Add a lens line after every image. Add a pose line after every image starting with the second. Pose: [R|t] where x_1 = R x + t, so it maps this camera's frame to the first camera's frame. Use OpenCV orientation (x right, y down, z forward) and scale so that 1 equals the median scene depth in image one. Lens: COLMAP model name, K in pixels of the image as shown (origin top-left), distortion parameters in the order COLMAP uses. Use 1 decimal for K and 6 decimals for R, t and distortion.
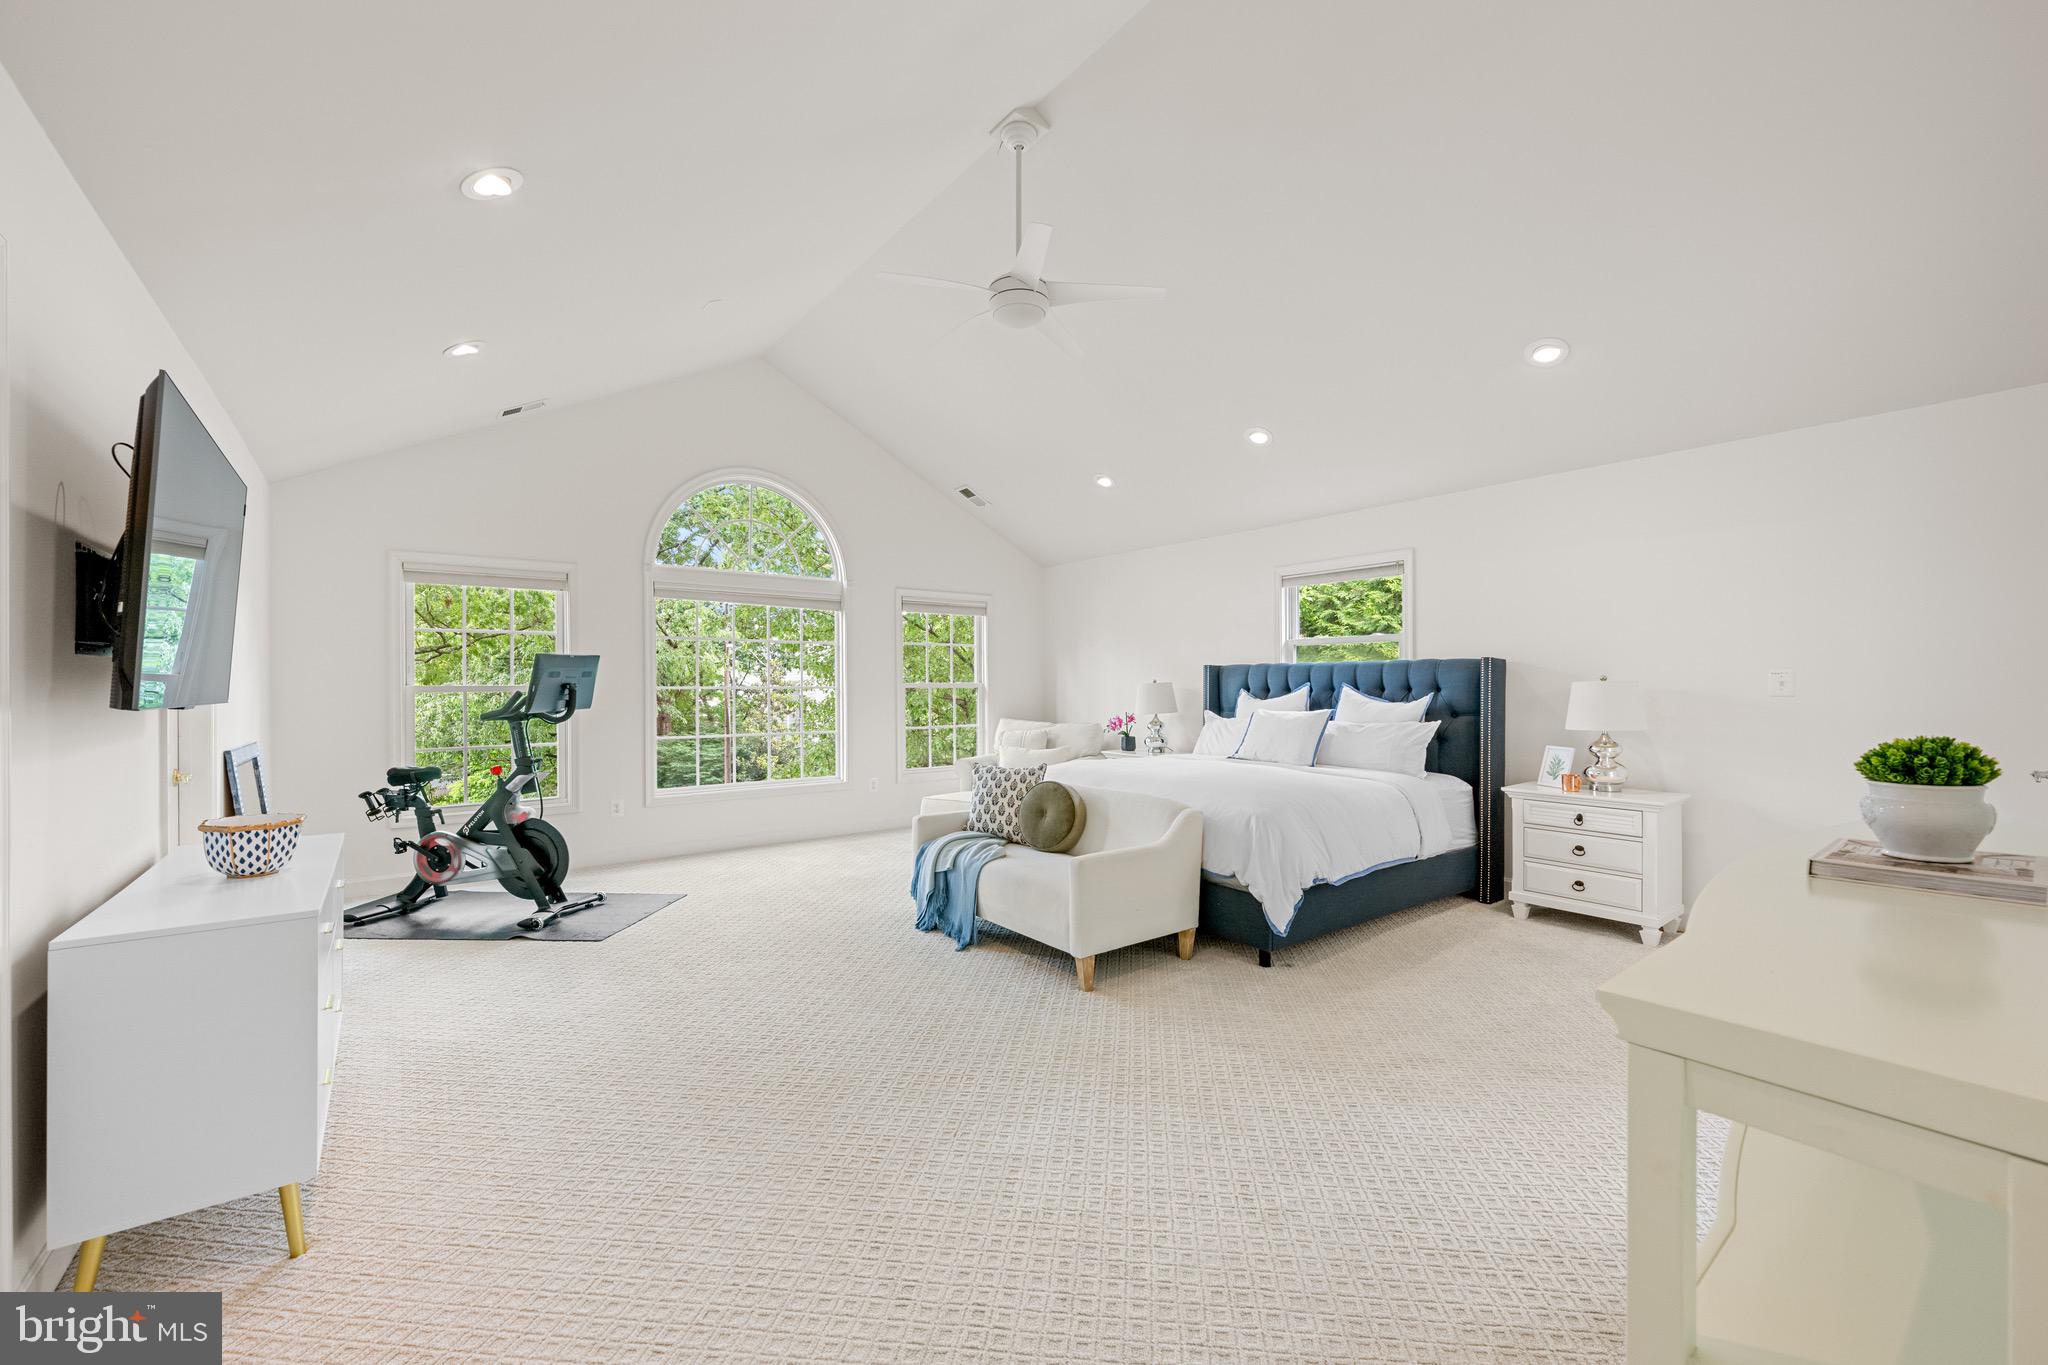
lens RADIAL K [[806.3, 0, 1023.3], [0, 806.3, 681.8], [0, 0, 1]] dist [0.003111, 0.000327]
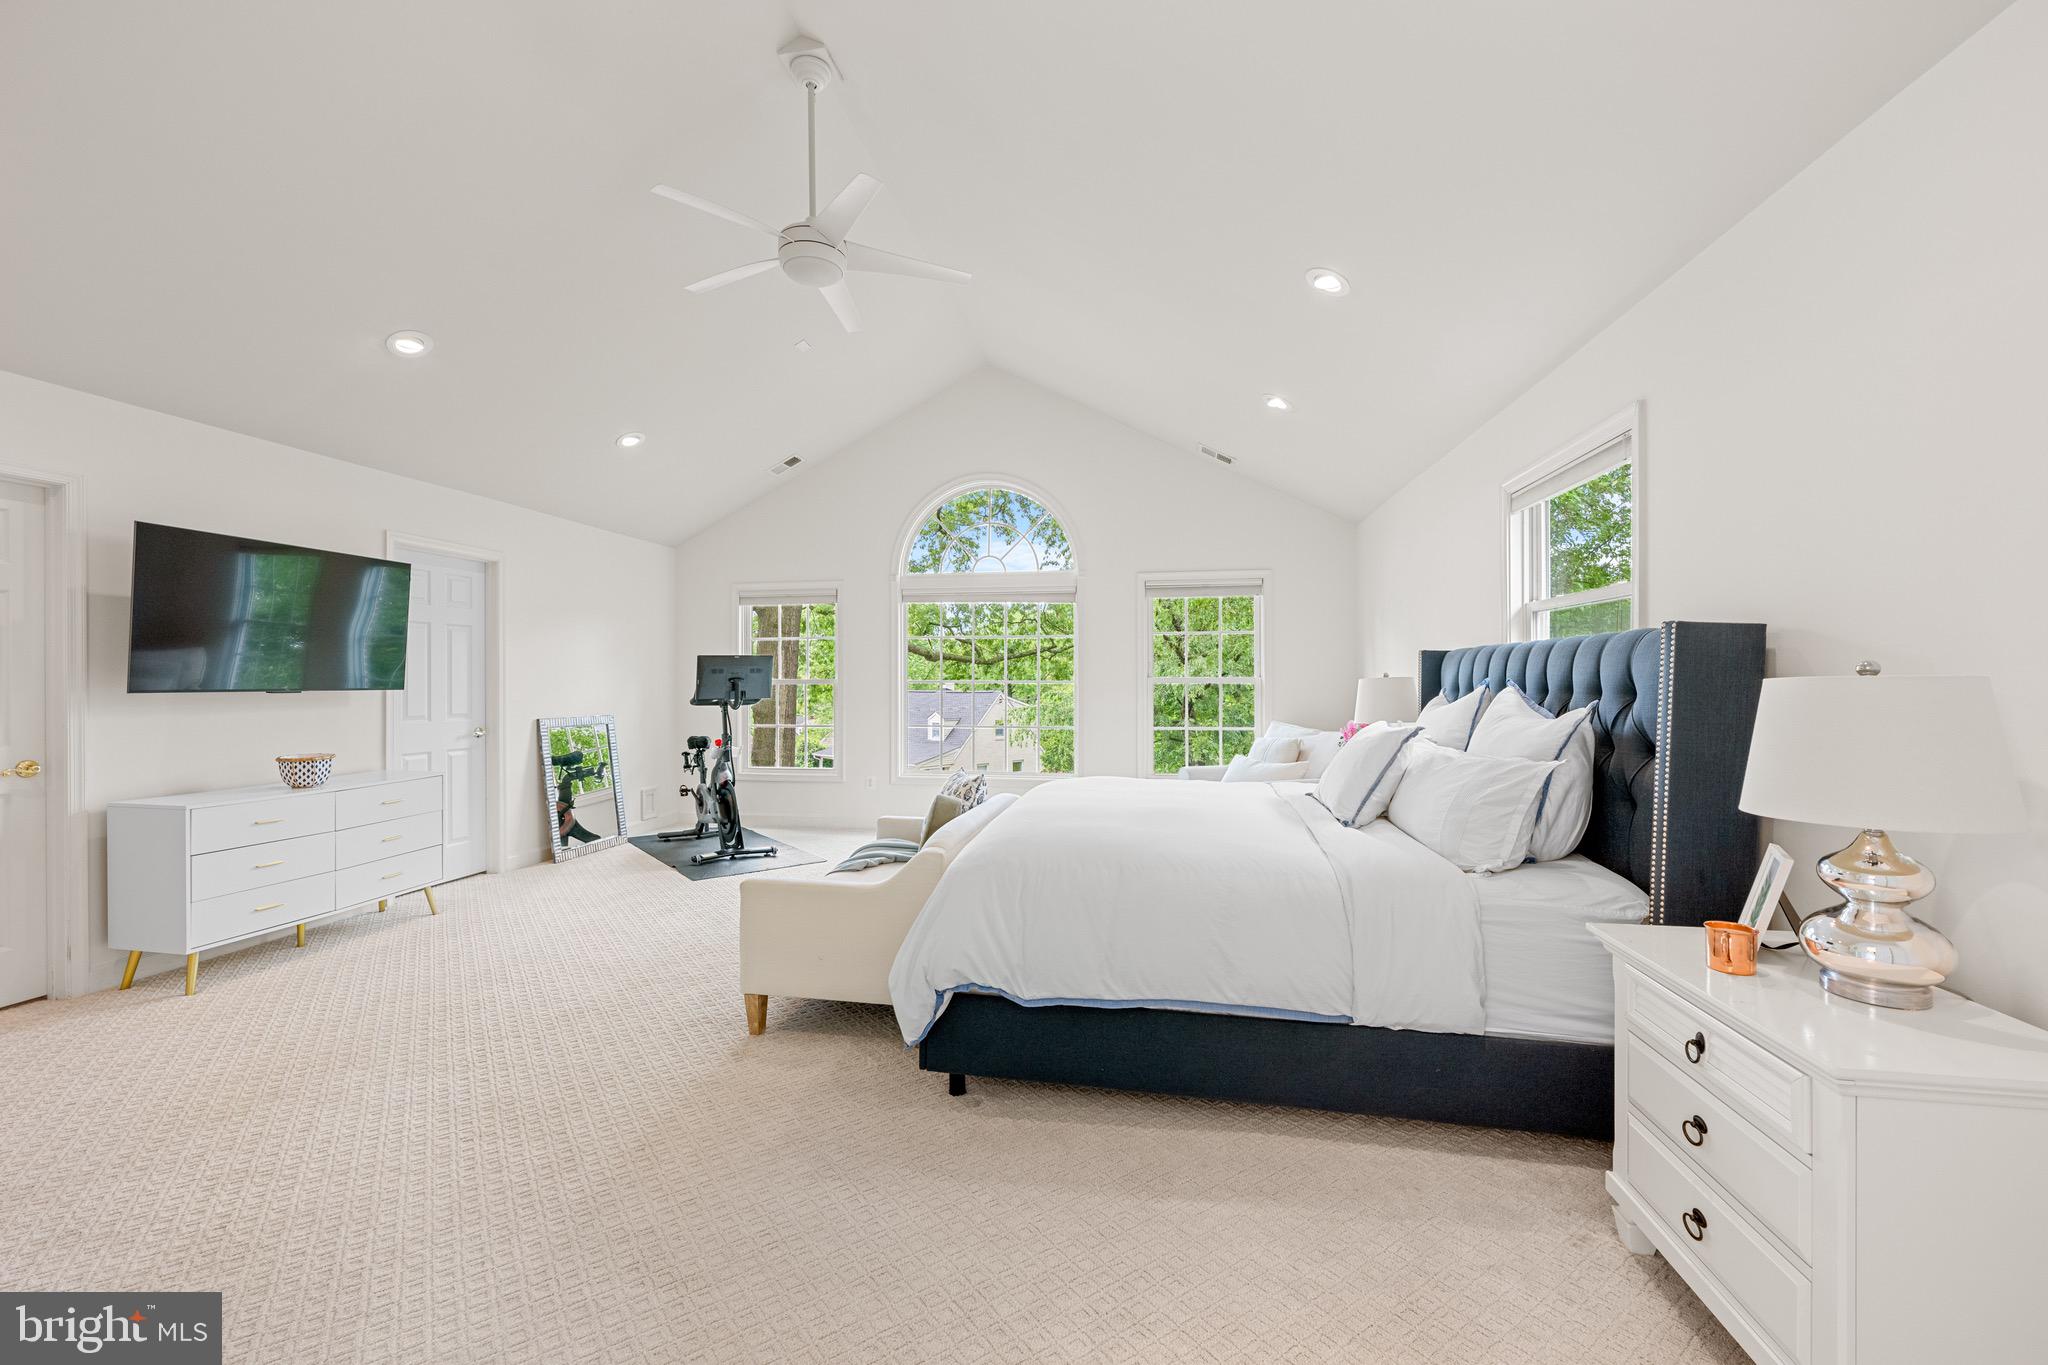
lens RADIAL K [[806.3, 0, 1024.5], [0, 806.3, 683.9], [0, 0, 1]] dist [0.003111, 0.000327]
pose [[0.674858, 0.007015, -0.737914, 0.624955], [0.000554, 0.999950, 0.010013, -0.001276], [0.737947, -0.007166, 0.674820, 0.431393]]
